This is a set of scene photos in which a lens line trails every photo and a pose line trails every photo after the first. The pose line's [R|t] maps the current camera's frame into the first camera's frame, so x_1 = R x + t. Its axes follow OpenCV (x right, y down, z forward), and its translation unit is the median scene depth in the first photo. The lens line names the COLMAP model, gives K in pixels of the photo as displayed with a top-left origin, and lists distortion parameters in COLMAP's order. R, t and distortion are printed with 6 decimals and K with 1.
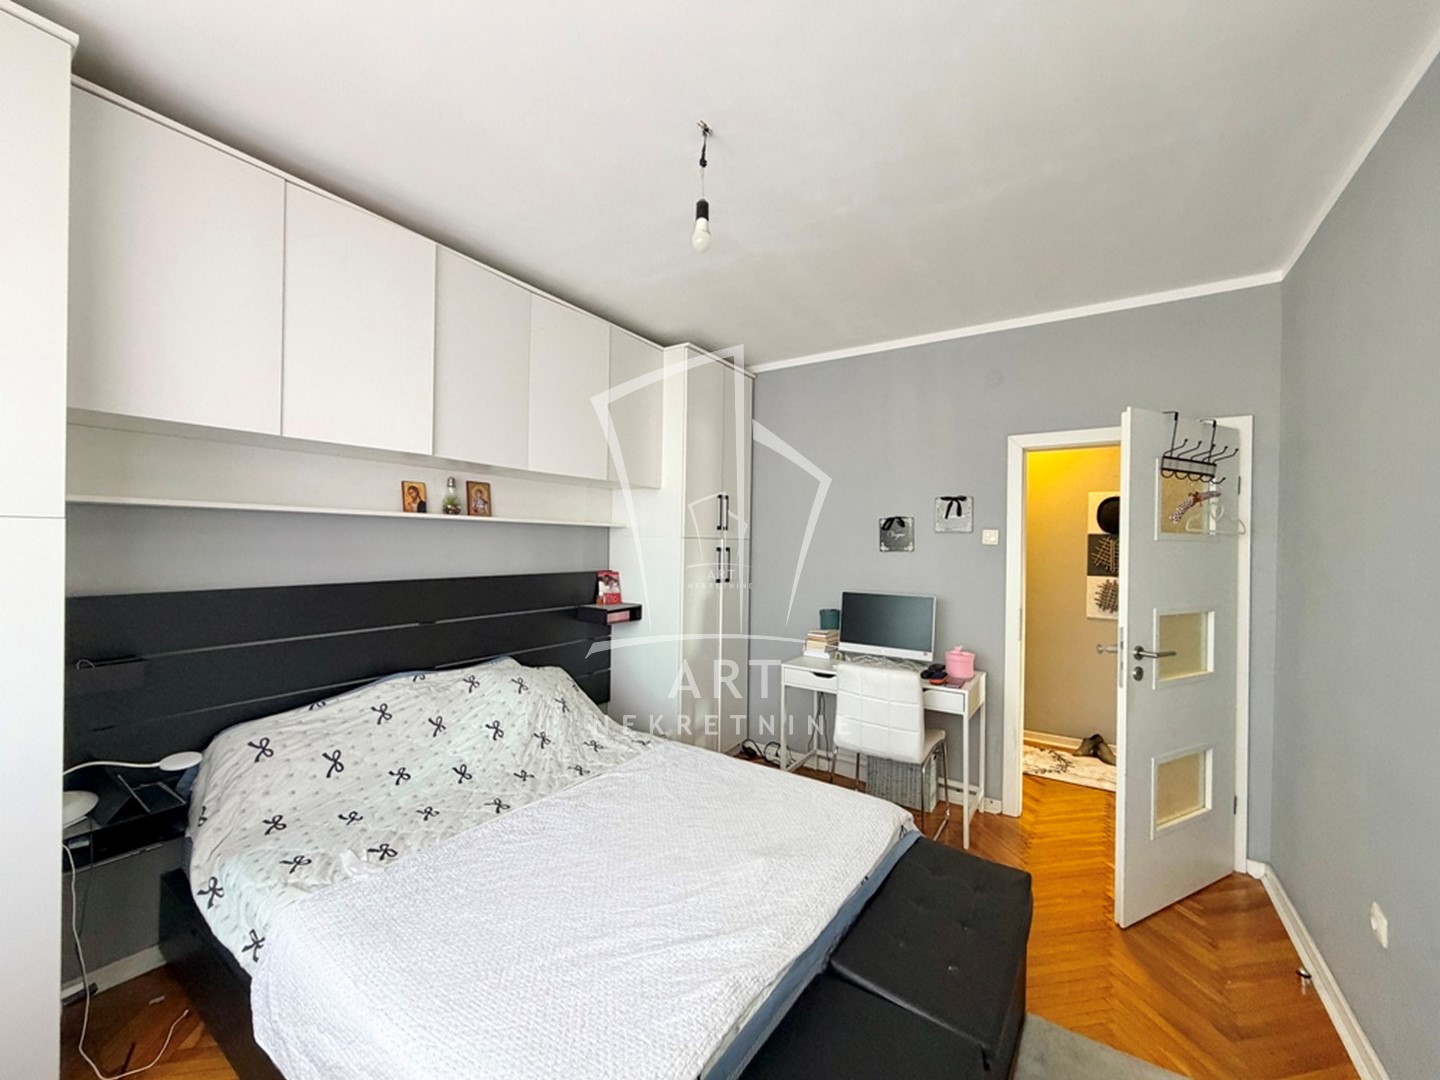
lens RADIAL K [[575.9, 0, 715.1], [0, 575.9, 541.4], [0, 0, 1]] dist [-0.000850, -0.000132]
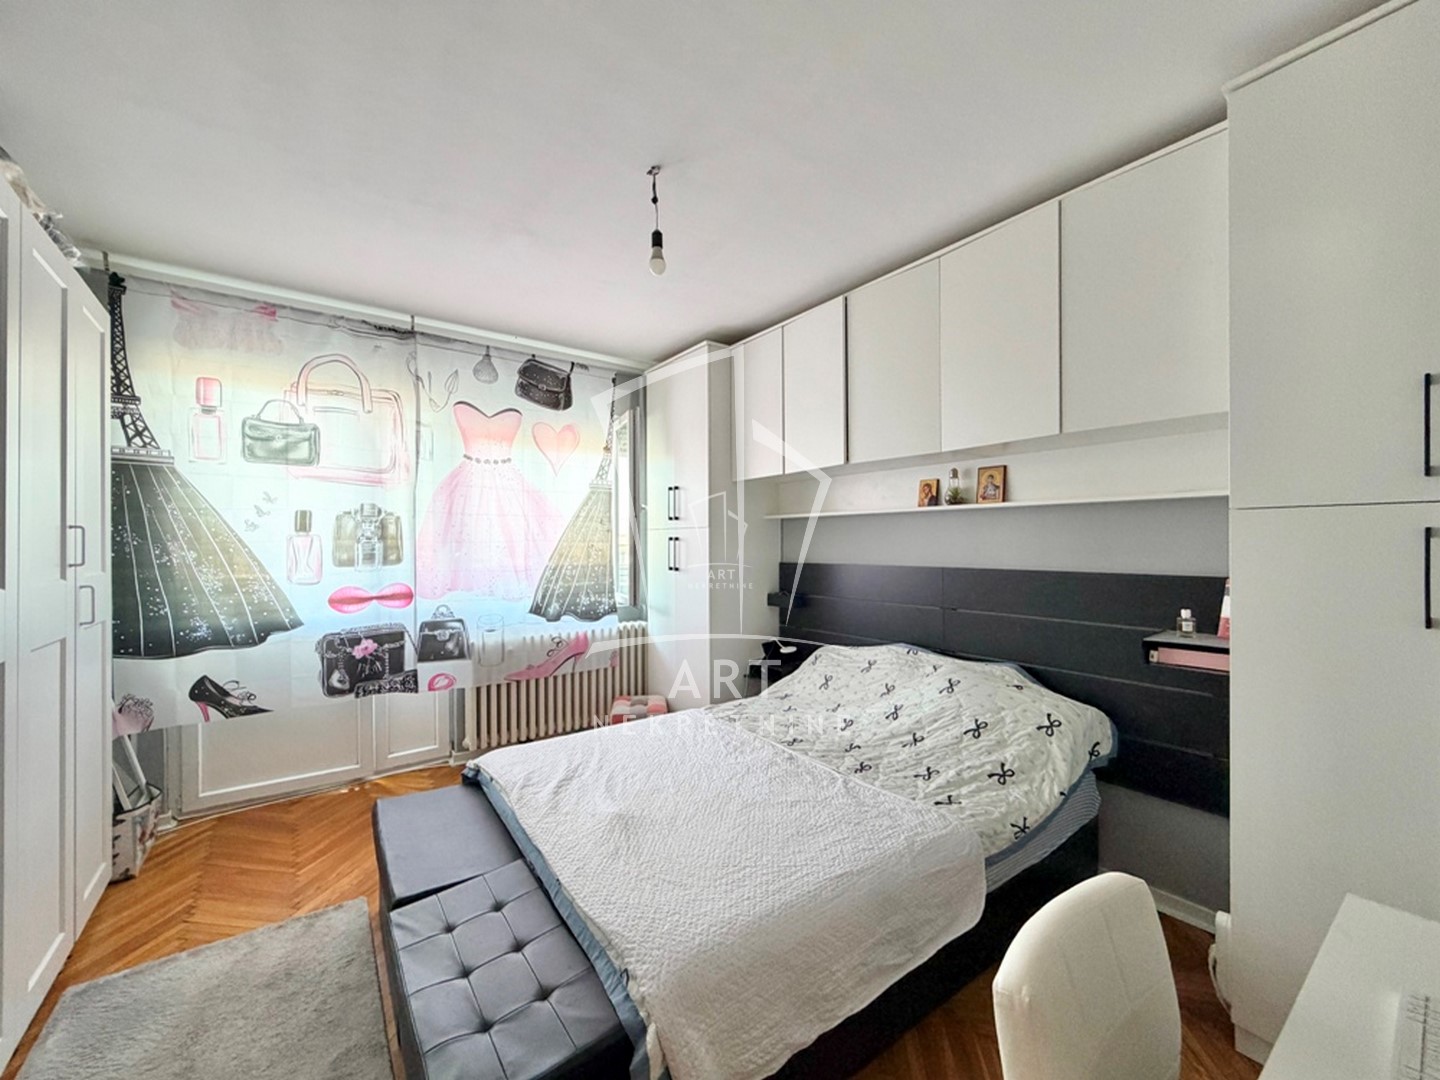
lens RADIAL K [[575.9, 0, 715.1], [0, 575.9, 541.4], [0, 0, 1]] dist [-0.000850, -0.000132]
pose [[-0.334031, -0.024568, -0.942242, 0.666114], [-0.008049, 0.999698, -0.023213, 0.046435], [0.942528, -0.000170, -0.334127, 0.980909]]
